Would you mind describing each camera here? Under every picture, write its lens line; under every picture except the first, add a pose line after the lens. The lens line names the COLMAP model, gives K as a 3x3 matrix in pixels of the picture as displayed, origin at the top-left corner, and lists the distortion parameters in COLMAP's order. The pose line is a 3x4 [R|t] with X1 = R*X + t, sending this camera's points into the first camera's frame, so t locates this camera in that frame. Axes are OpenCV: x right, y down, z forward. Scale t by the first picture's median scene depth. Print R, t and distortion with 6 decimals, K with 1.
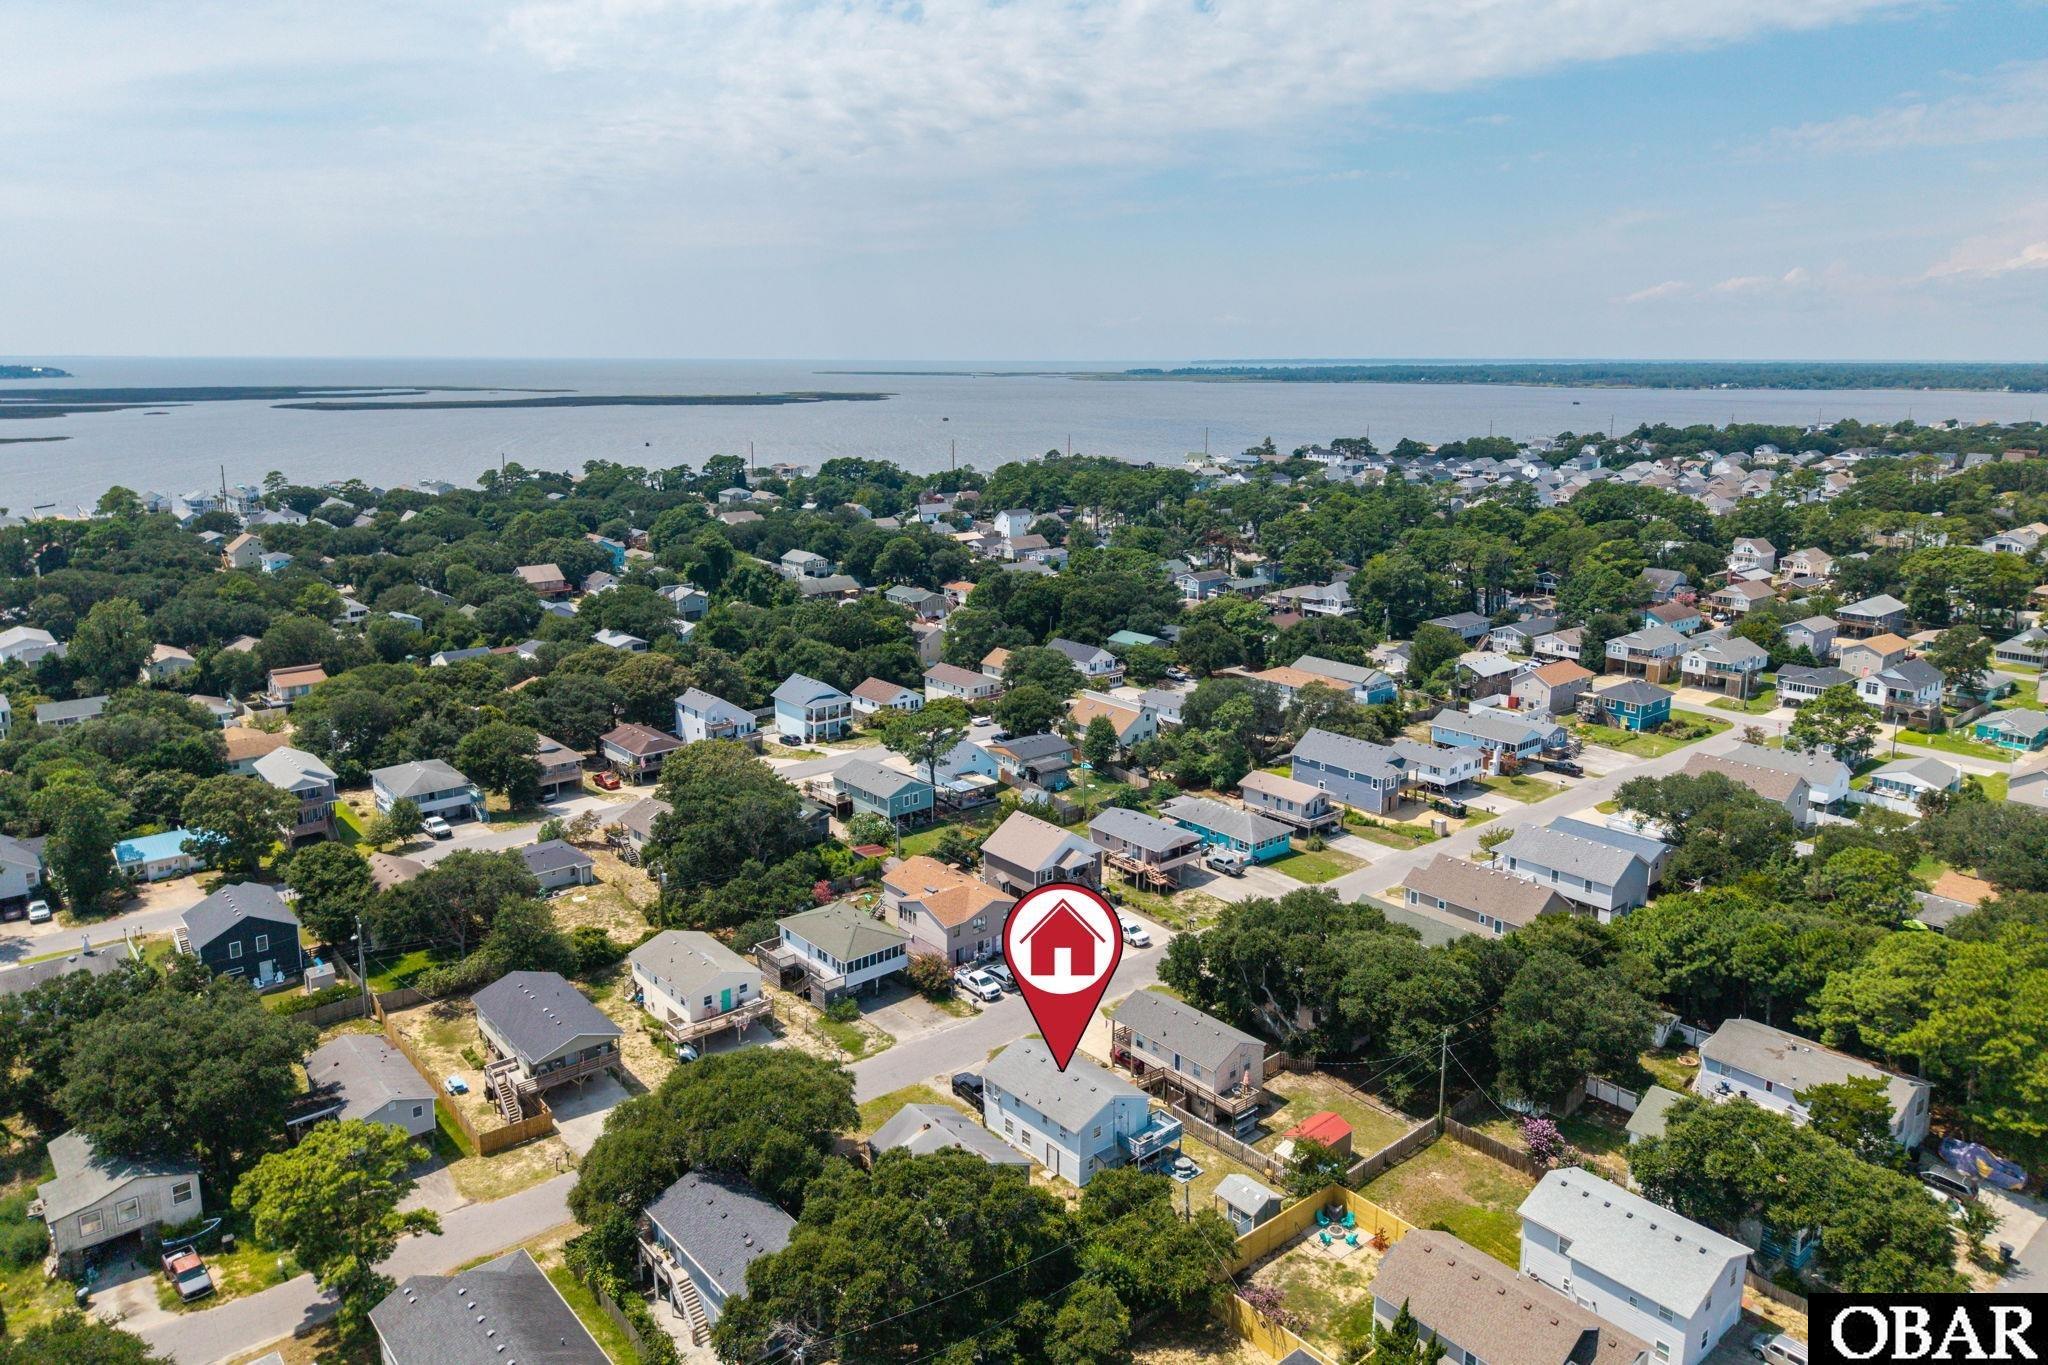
lens RADIAL K [[1400.5, 0, 1013.3], [0, 1400.5, 510.0], [0, 0, 1]] dist [0.037705, -0.053523]
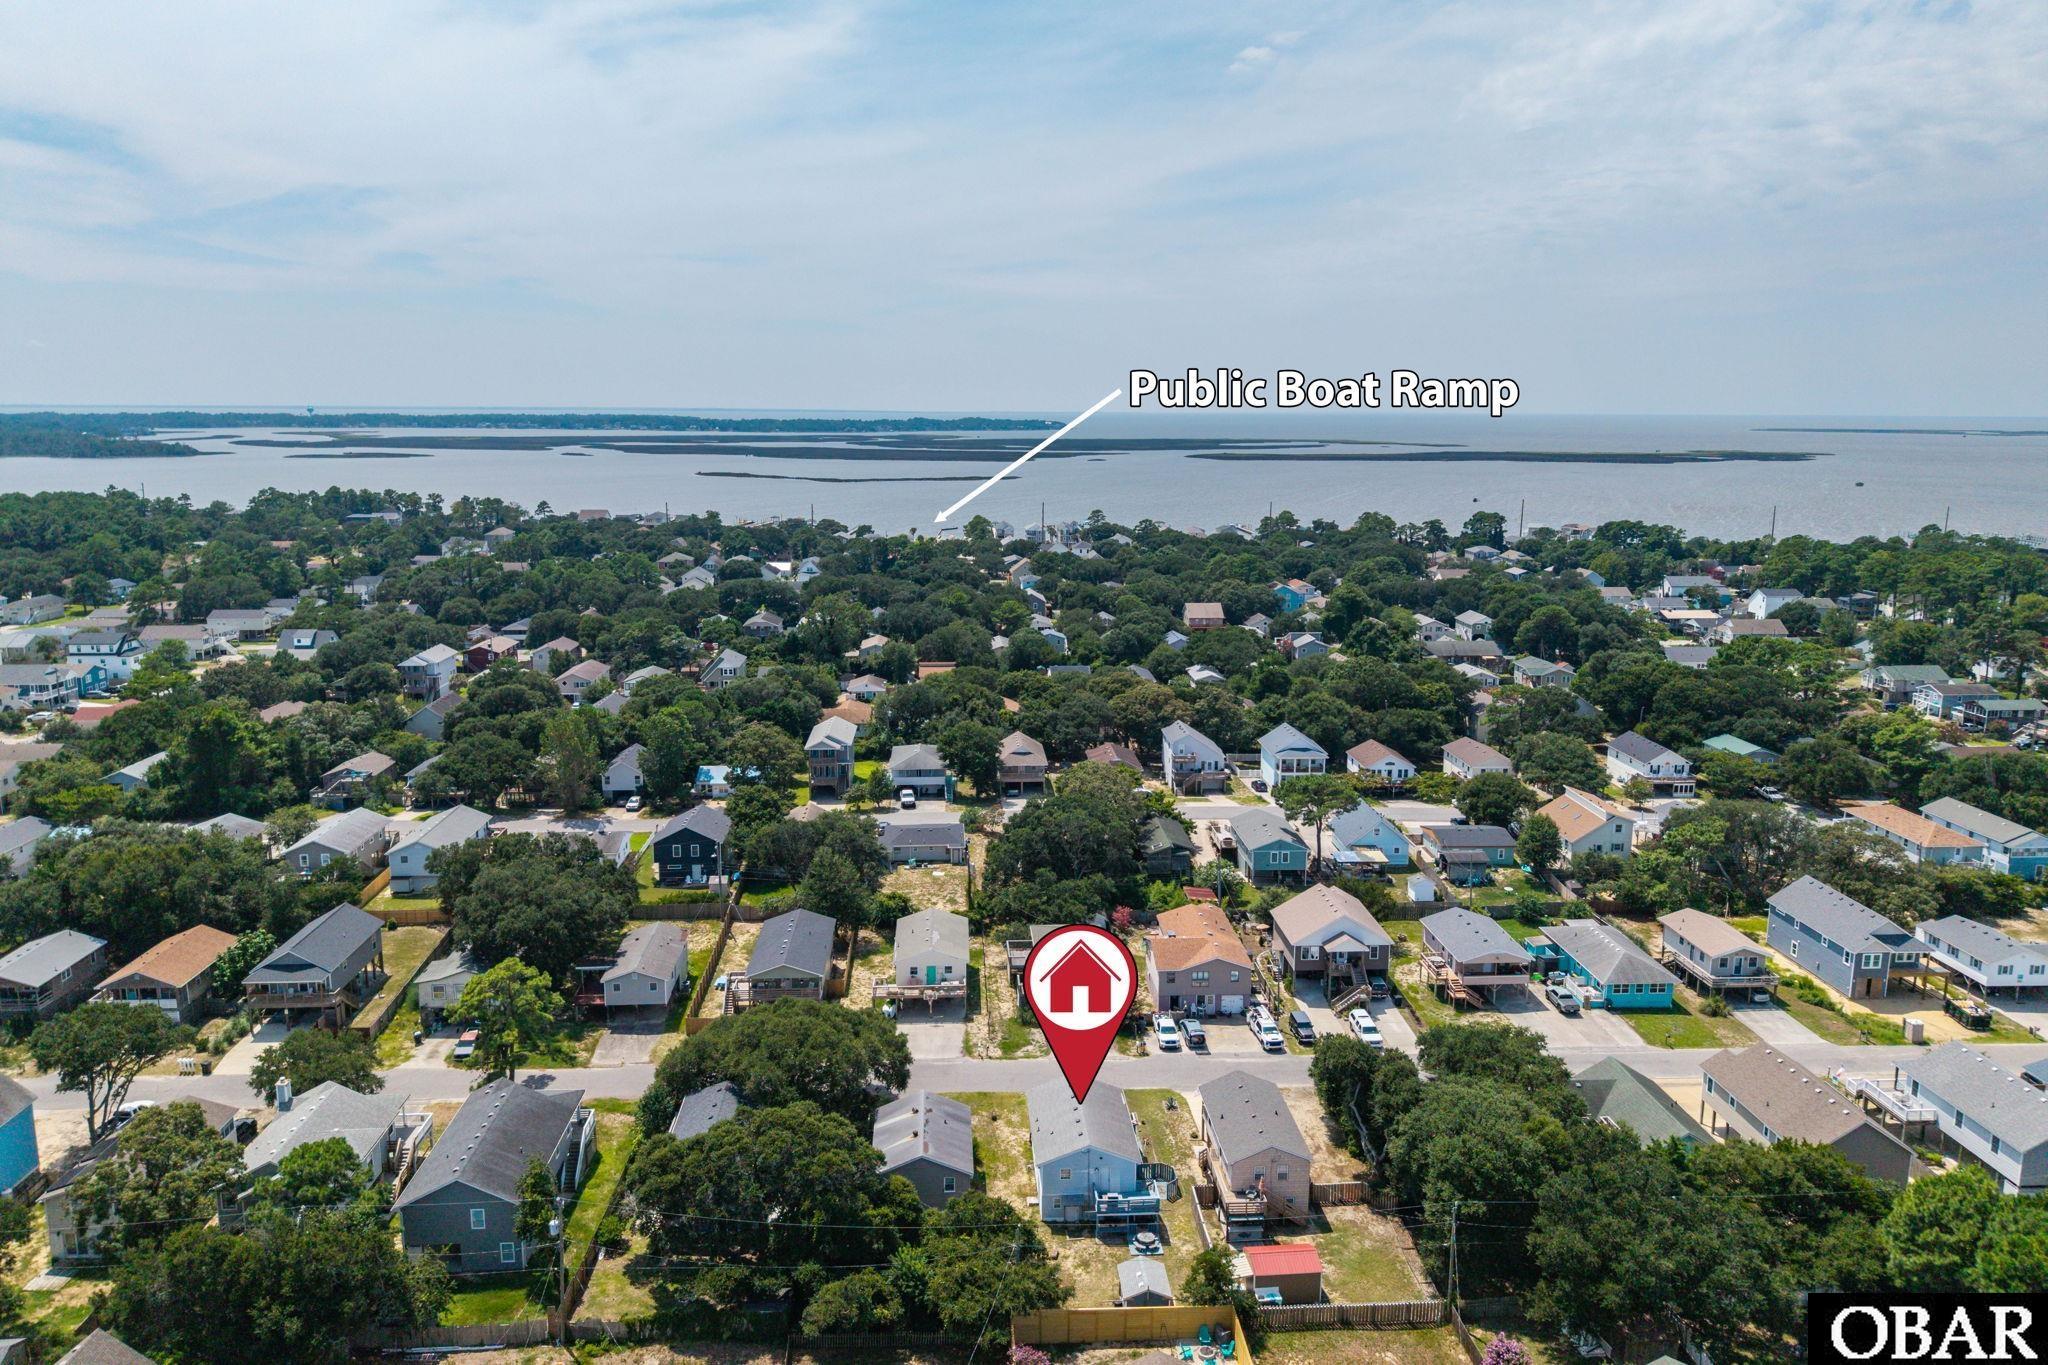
lens RADIAL K [[1391.3, 0, 1014.7], [0, 1391.3, 522.5], [0, 0, 1]] dist [-0.002018, -0.003898]
pose [[0.789282, 0.052899, -0.611748, 0.336514], [-0.070779, 0.997479, -0.005066, -0.009864], [0.609938, 0.047298, 0.791037, 0.088457]]
